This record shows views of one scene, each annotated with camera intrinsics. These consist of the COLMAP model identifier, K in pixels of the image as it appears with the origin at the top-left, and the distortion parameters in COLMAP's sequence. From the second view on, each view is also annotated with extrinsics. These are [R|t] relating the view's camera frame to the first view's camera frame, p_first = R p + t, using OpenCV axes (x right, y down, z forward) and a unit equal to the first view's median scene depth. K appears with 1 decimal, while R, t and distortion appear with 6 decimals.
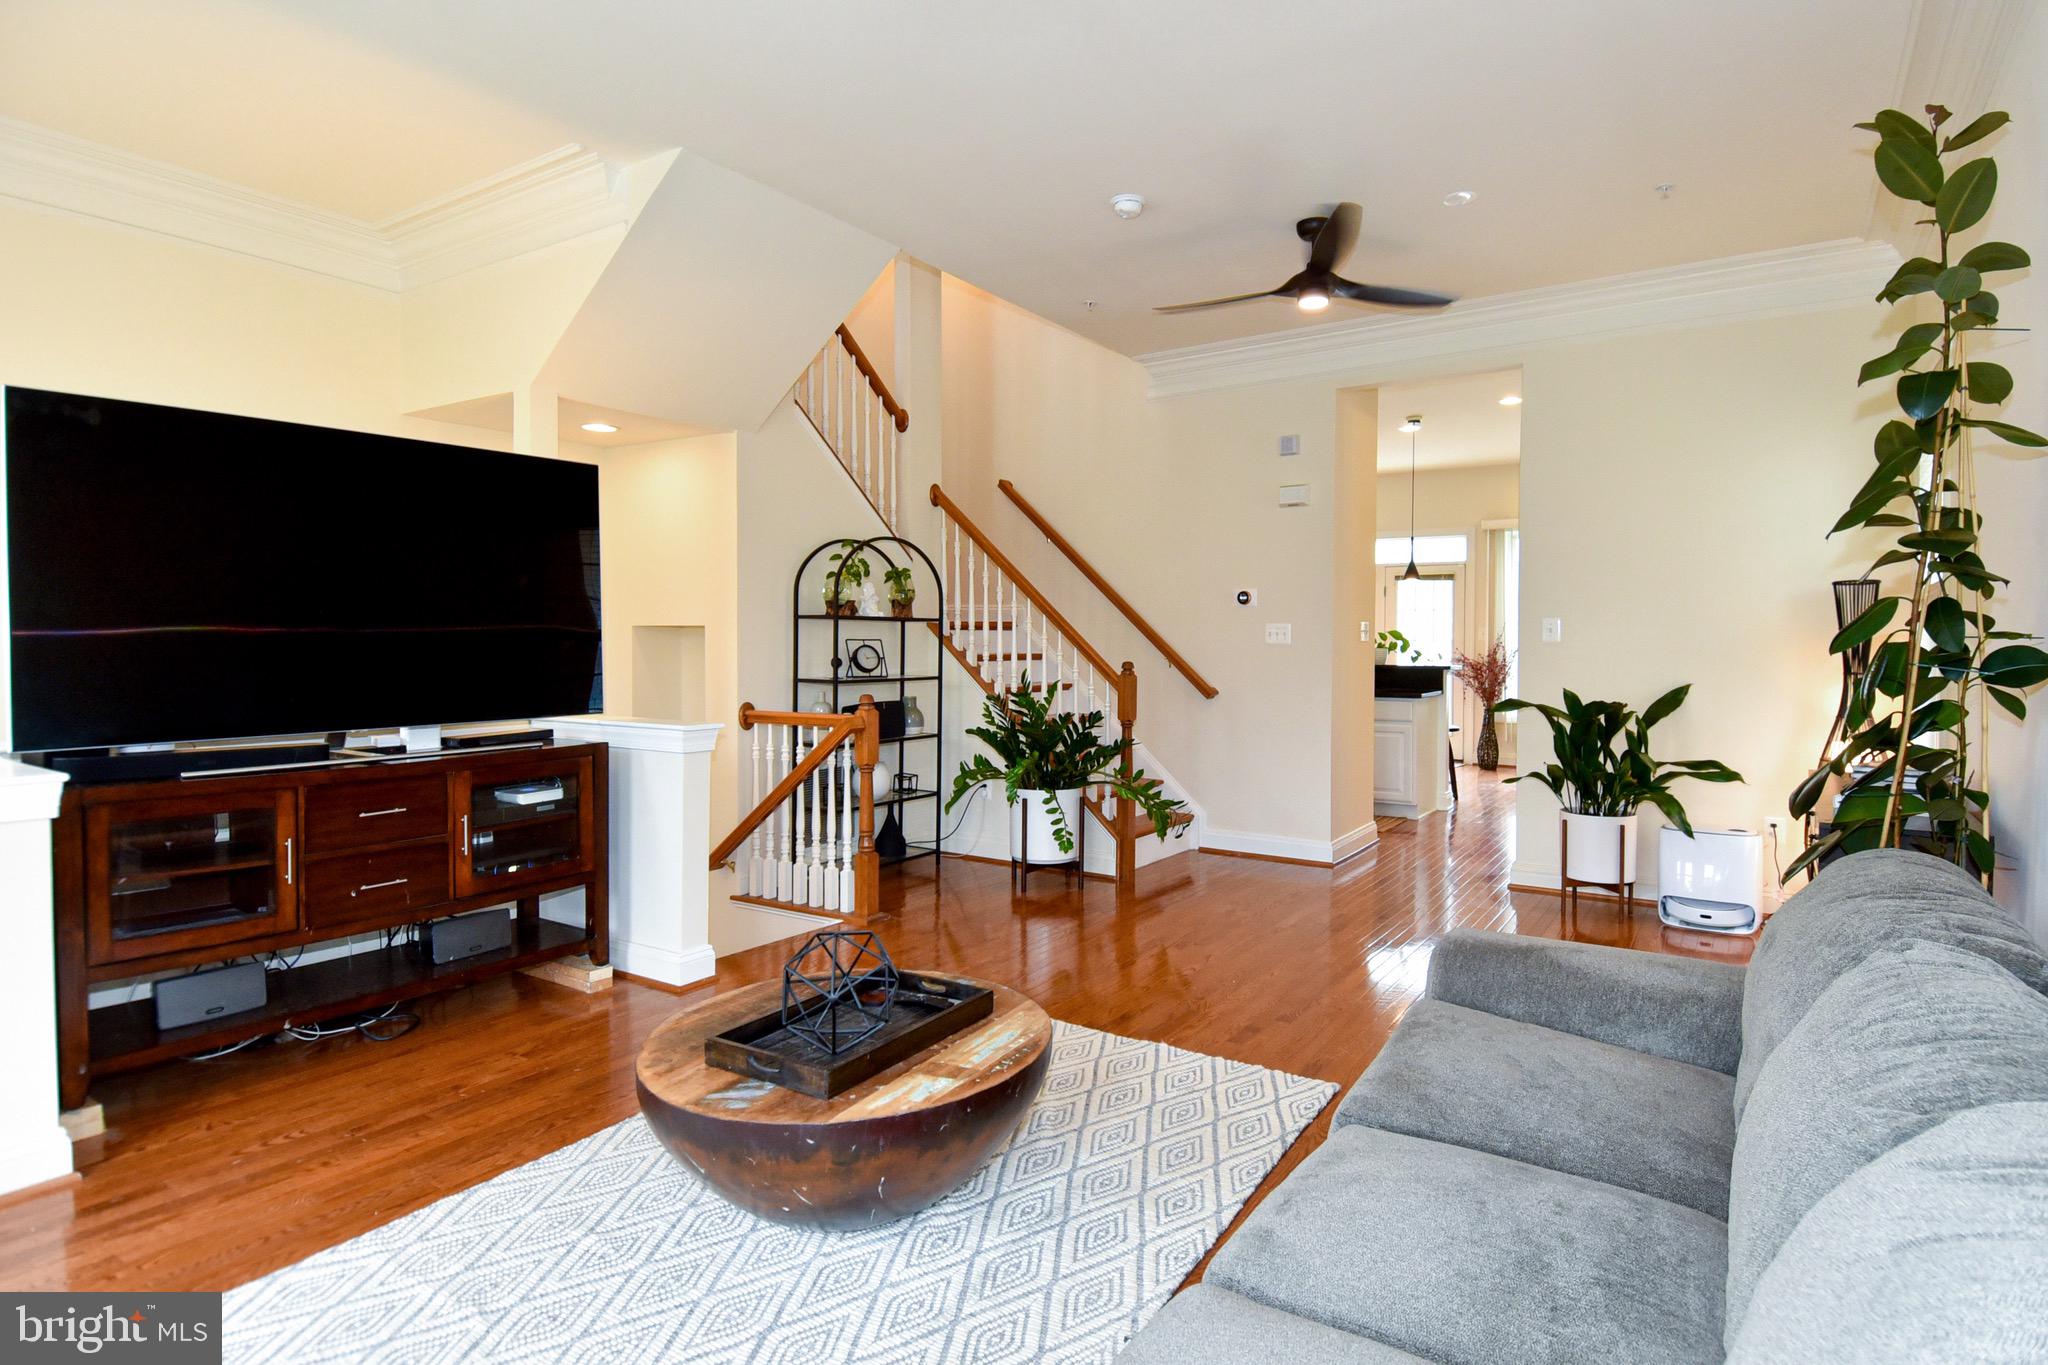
lens RADIAL K [[1033.4, 0, 1030.8], [0, 1033.4, 670.2], [0, 0, 1]] dist [0.022125, -0.001932]
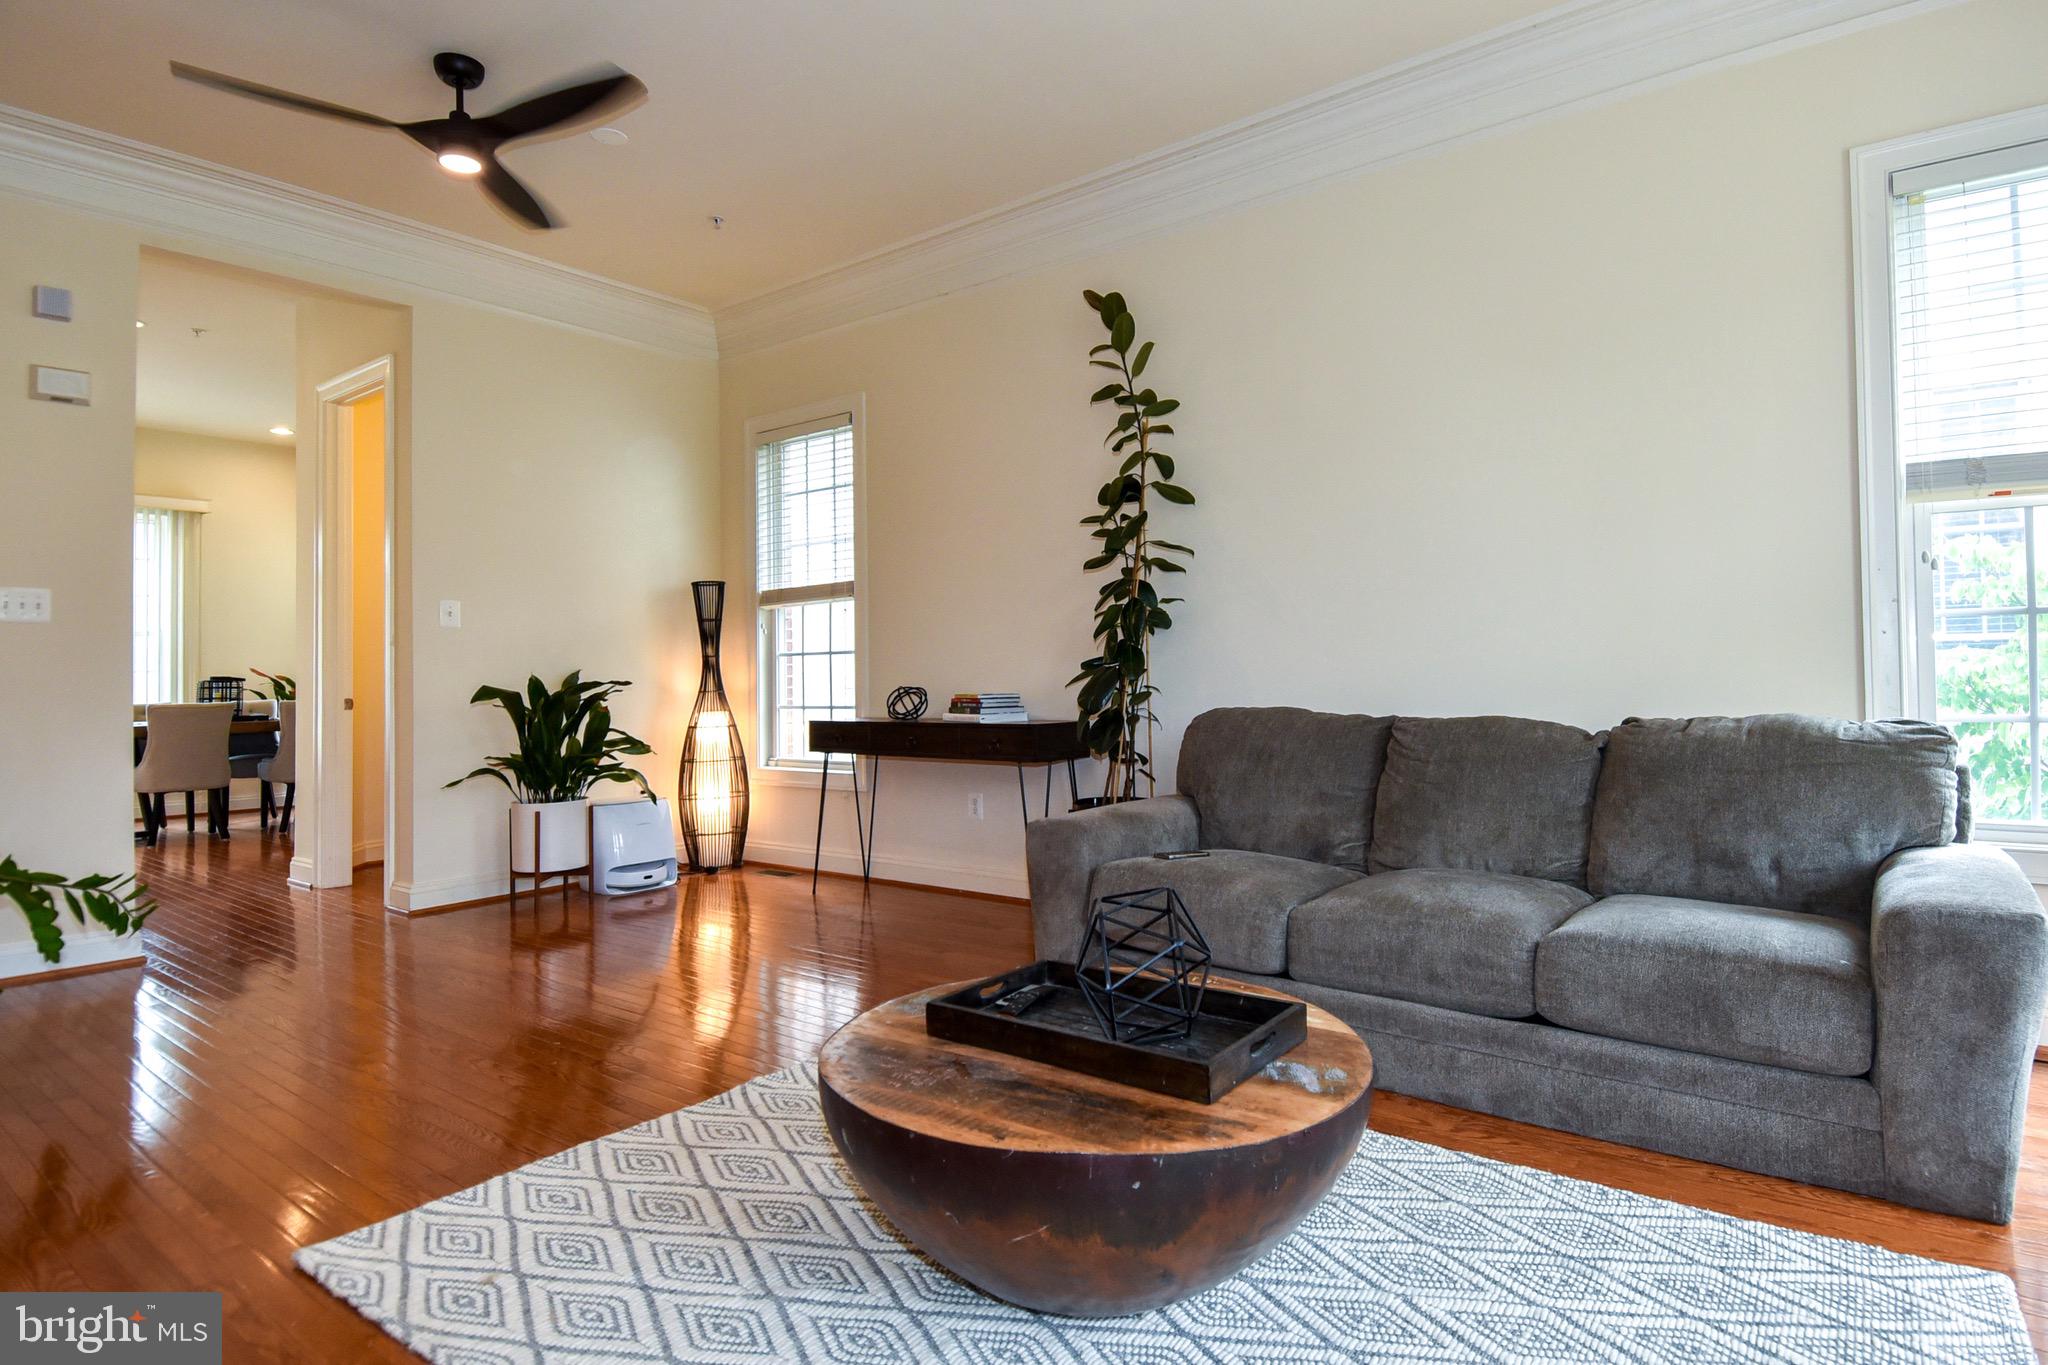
lens RADIAL K [[1107.0, 0, 1051.6], [0, 1107.0, 656.4], [0, 0, 1]] dist [0.029676, -0.020587]
pose [[0.077570, 0.013450, 0.996896, -0.474188], [0.042470, 0.998957, -0.016782, 0.041320], [-0.996082, 0.043640, 0.076918, 0.465008]]
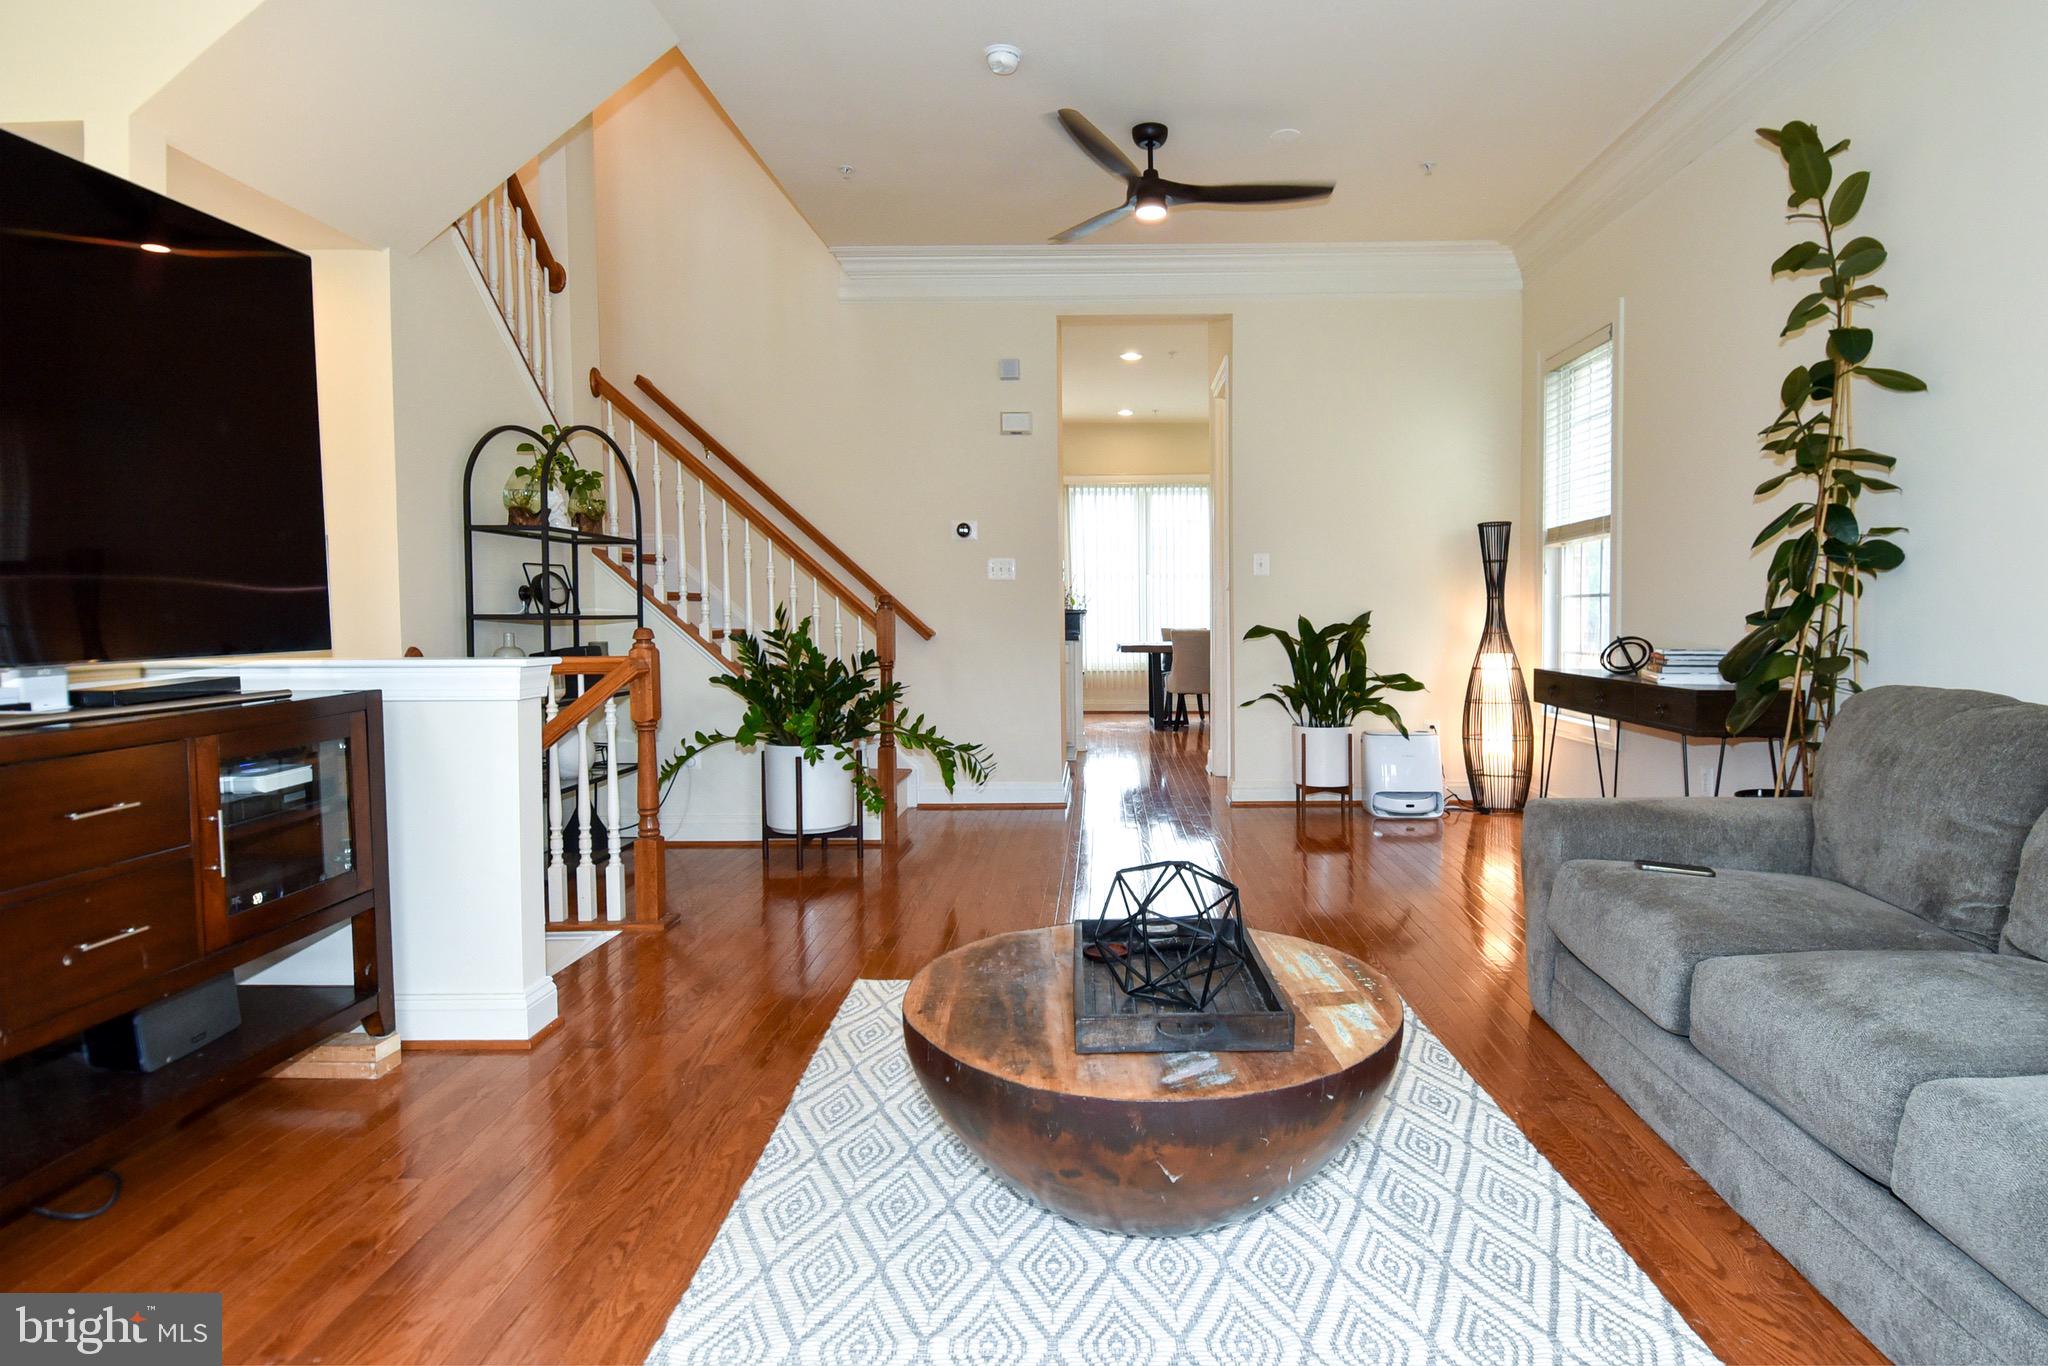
lens RADIAL K [[1107.0, 0, 1060.7], [0, 1107.0, 658.9], [0, 0, 1]] dist [0.029676, -0.020587]
pose [[0.847571, -0.029308, 0.529873, -0.330031], [0.021635, 0.999552, 0.020680, 0.035893], [-0.530241, -0.006064, 0.847825, 0.149885]]
